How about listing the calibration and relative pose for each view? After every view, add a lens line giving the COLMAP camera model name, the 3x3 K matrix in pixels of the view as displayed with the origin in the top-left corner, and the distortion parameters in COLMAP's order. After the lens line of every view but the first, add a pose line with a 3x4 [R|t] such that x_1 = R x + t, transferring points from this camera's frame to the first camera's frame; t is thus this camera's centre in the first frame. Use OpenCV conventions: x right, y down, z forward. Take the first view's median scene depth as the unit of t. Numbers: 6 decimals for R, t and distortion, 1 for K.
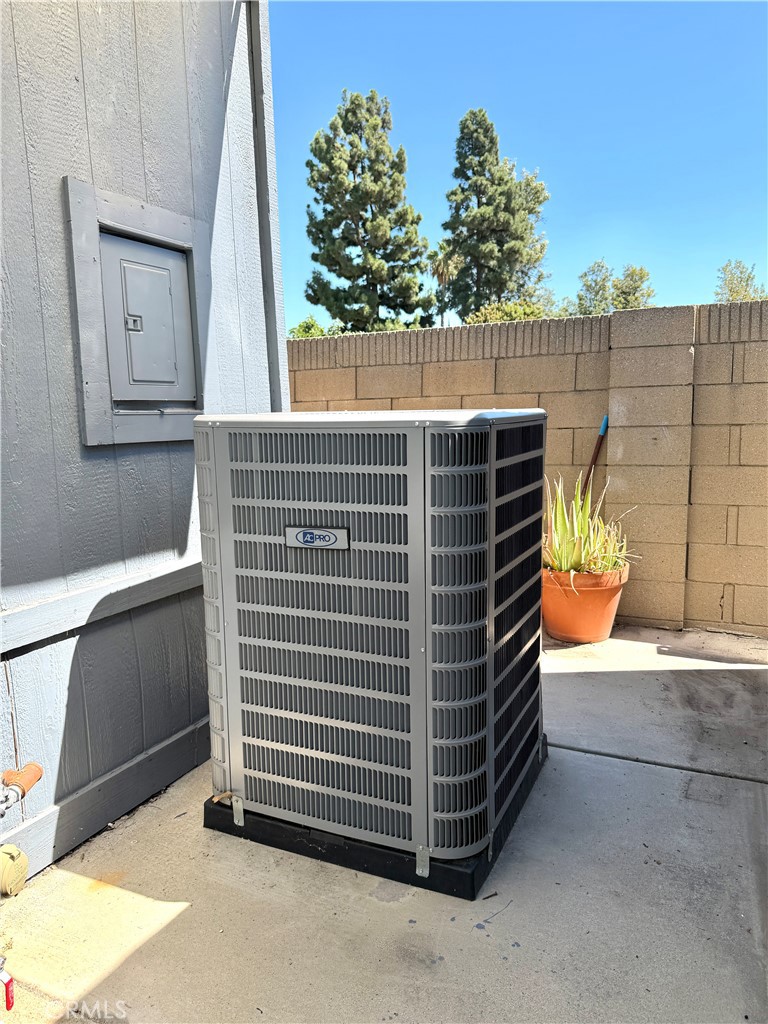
lens RADIAL K [[741.2, 0, 384.0], [0, 741.2, 512.0], [0, 0, 1]] dist [0.064228, 0.000135]
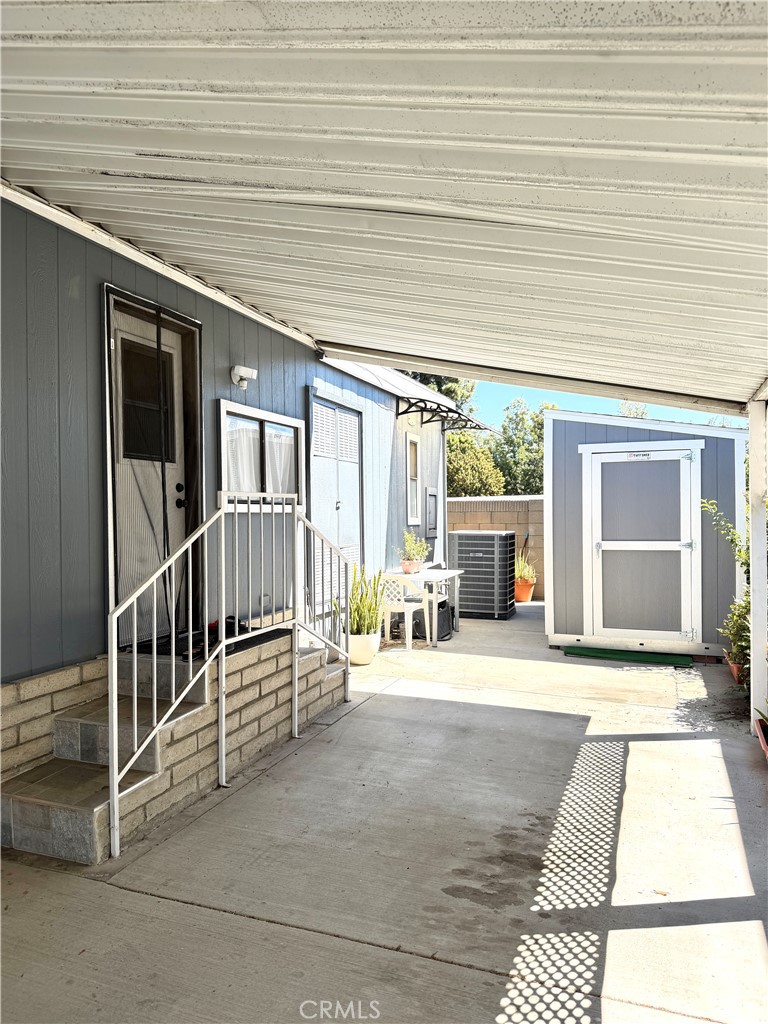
lens RADIAL K [[705.8, 0, 384.0], [0, 705.8, 512.0], [0, 0, 1]] dist [-0.000088, -0.000023]
pose [[0.996156, 0.020122, 0.085257, -0.624359], [-0.007772, 0.989723, -0.142784, 0.241370], [-0.087254, 0.141572, 0.986075, -2.103040]]
